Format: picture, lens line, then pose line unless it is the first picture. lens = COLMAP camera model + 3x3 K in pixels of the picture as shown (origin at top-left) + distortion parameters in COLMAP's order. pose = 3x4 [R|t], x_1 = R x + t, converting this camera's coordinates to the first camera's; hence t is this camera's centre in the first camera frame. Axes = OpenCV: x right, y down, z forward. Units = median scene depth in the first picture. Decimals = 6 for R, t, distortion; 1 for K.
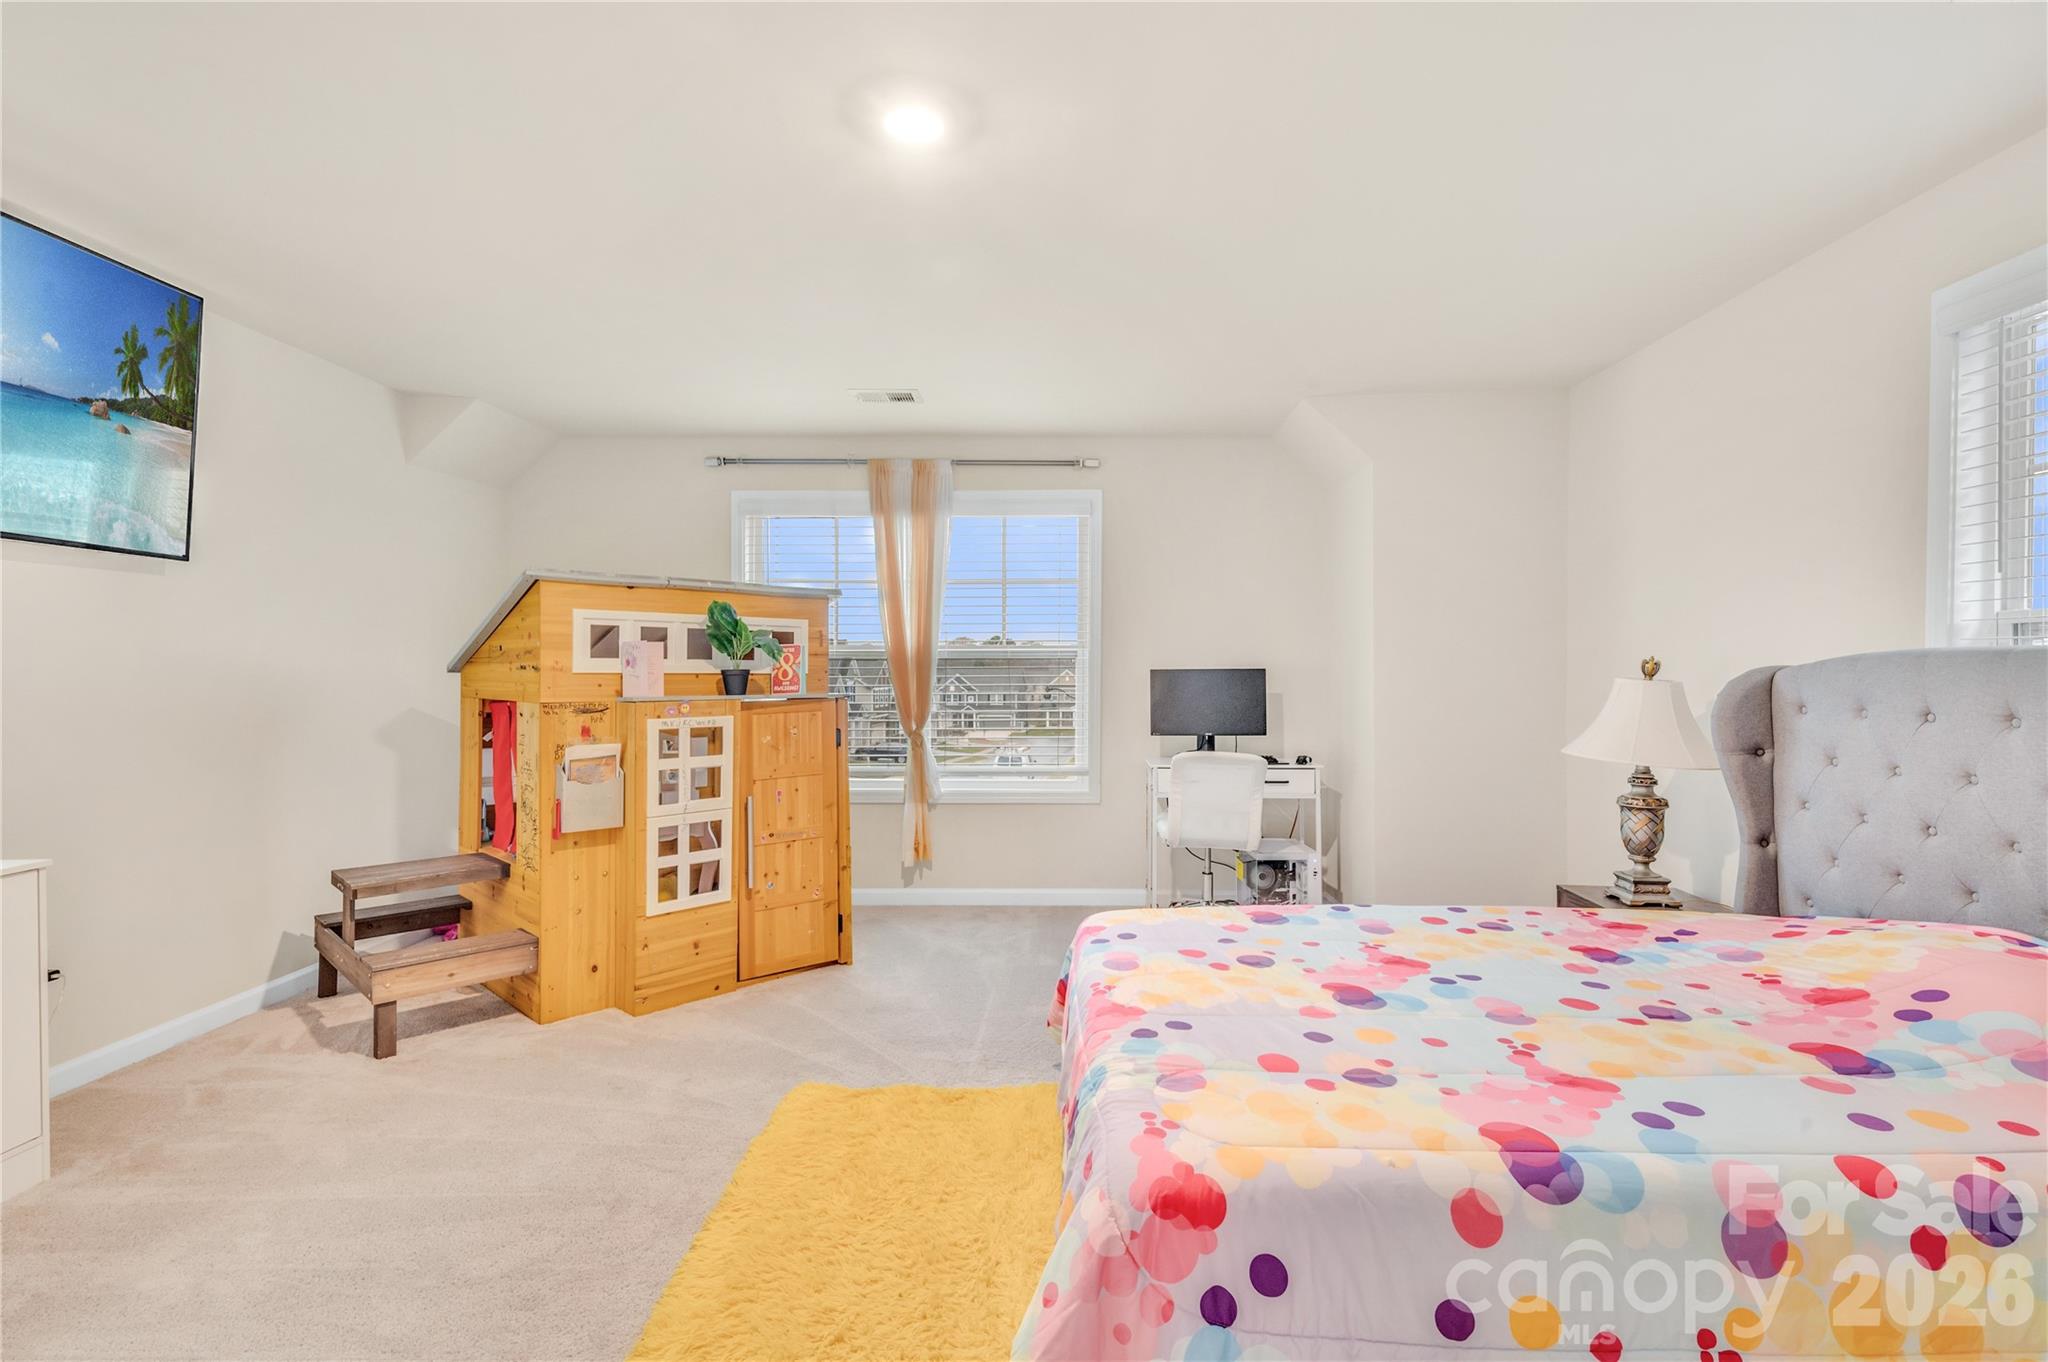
lens RADIAL K [[855.3, 0, 1026.7], [0, 855.3, 686.4], [0, 0, 1]] dist [0.015891, -0.000848]
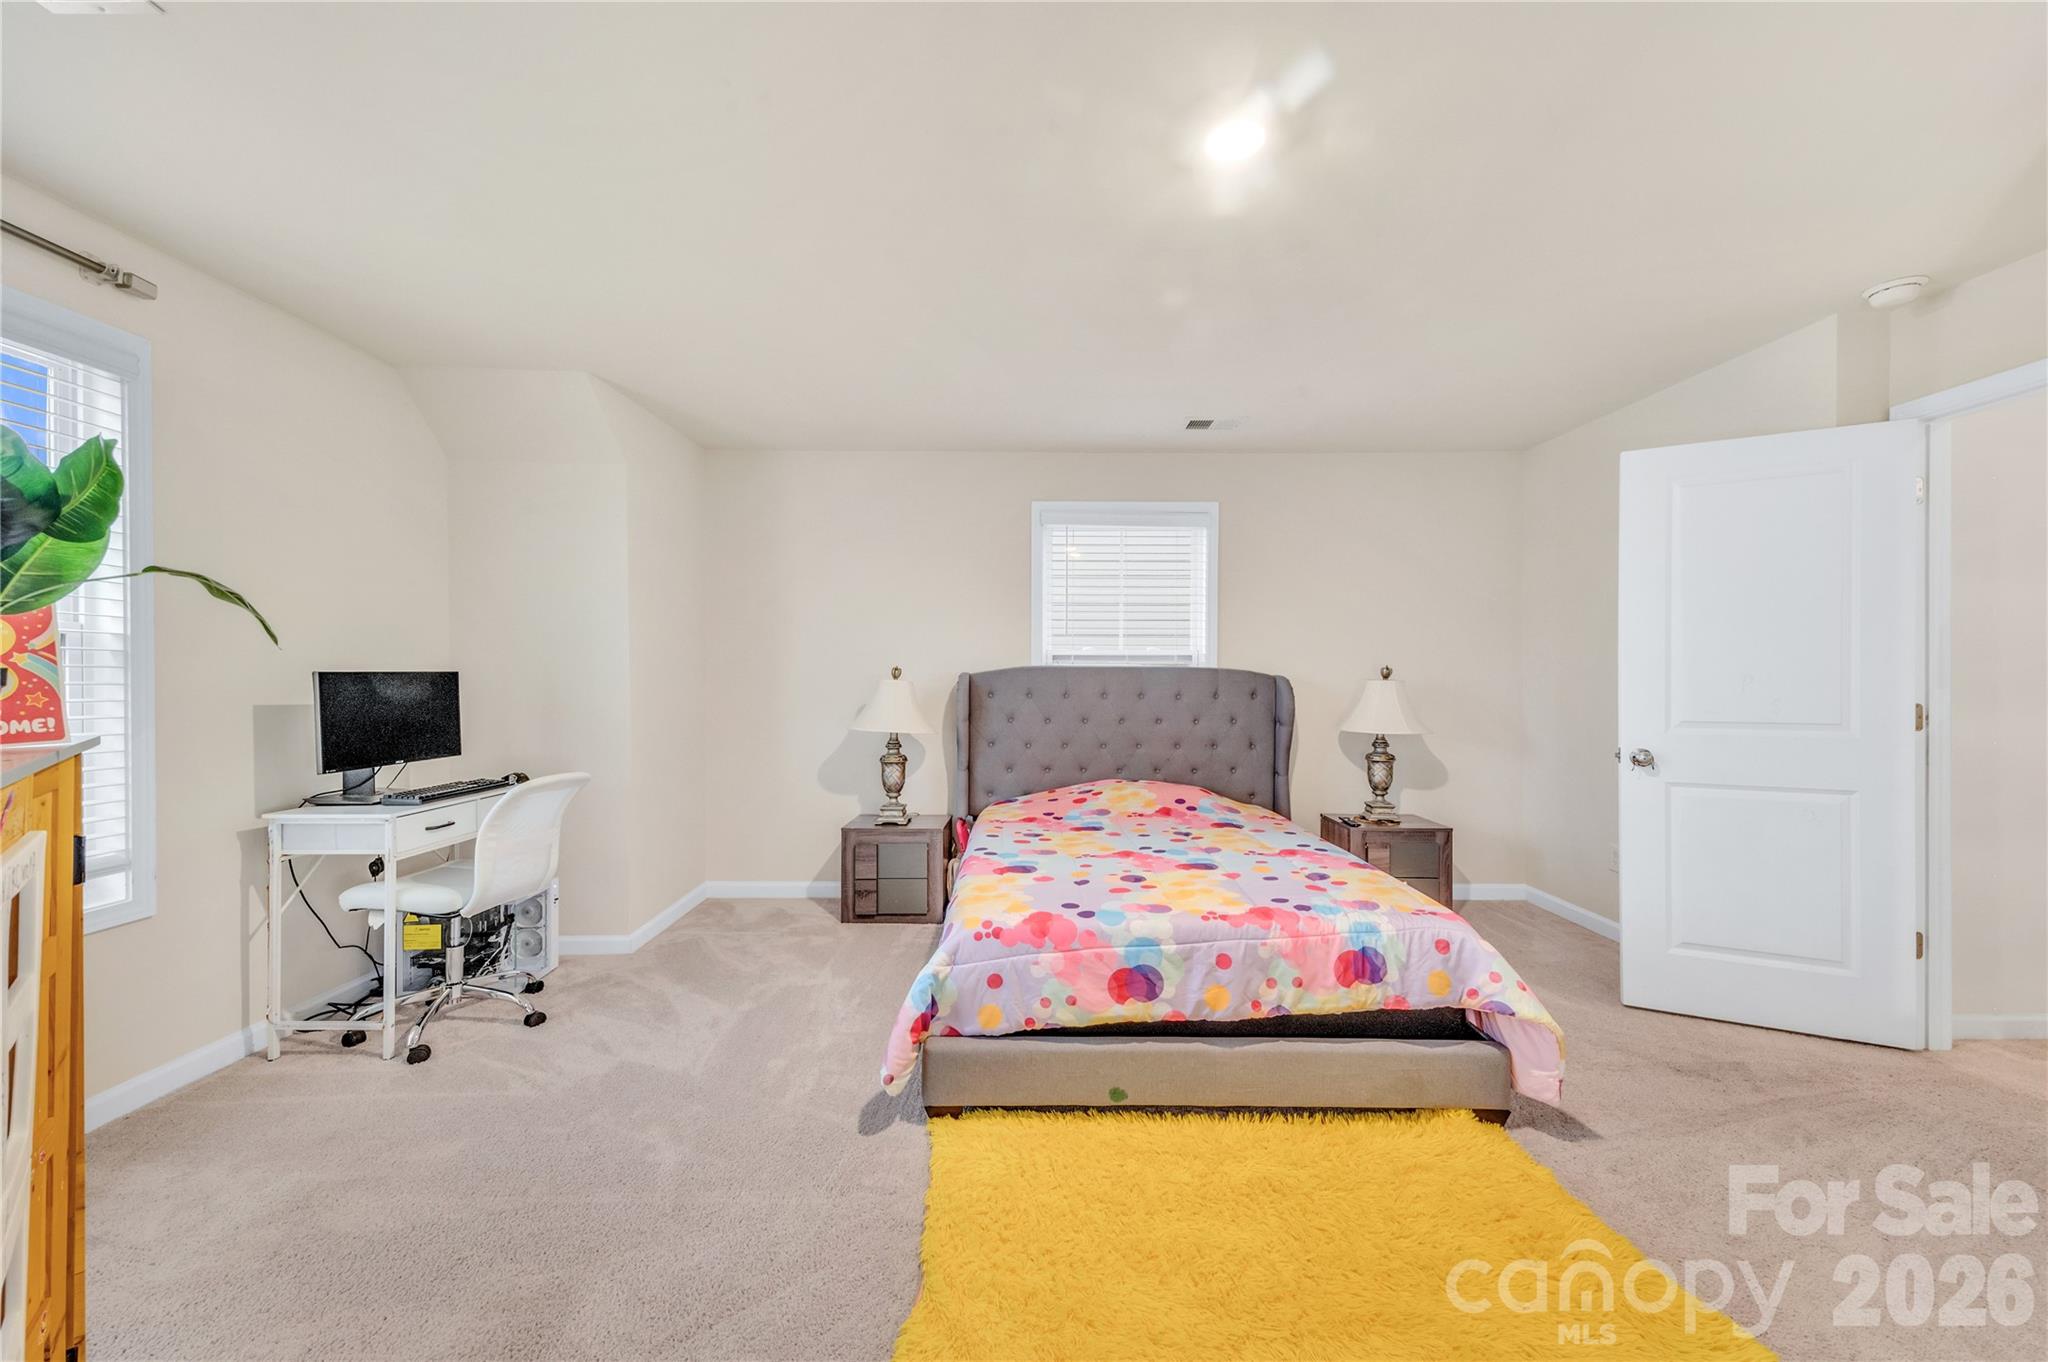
lens RADIAL K [[783.0, 0, 1035.6], [0, 783.0, 685.0], [0, 0, 1]] dist [0.029866, -0.006744]
pose [[0.022612, -0.013938, 0.999647, -0.679019], [0.017561, 0.999754, 0.013542, -0.013743], [-0.999590, 0.017249, 0.022851, 0.704503]]
